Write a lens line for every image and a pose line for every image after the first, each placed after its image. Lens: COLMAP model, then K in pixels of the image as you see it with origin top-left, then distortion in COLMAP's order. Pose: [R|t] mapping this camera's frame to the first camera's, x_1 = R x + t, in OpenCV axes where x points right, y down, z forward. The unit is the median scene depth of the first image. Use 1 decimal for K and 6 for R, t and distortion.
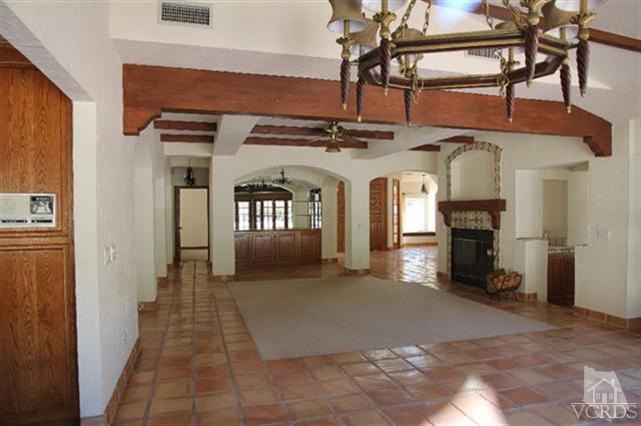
lens RADIAL K [[403.5, 0, 320.9], [0, 403.5, 215.9], [0, 0, 1]] dist [0.002566, -0.000210]
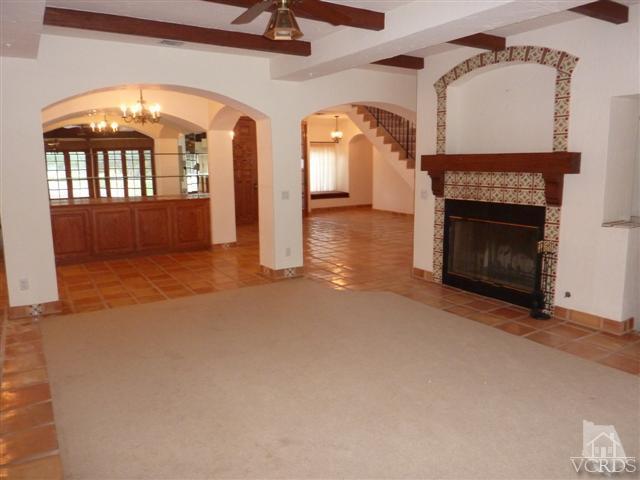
lens RADIAL K [[483.0, 0, 321.4], [0, 483.0, 239.2], [0, 0, 1]] dist [-0.004408, -0.010630]
pose [[0.963623, -0.049682, 0.262607, -0.048951], [0.011266, 0.989248, 0.145813, -0.018179], [-0.267028, -0.137550, 0.953822, 0.346611]]
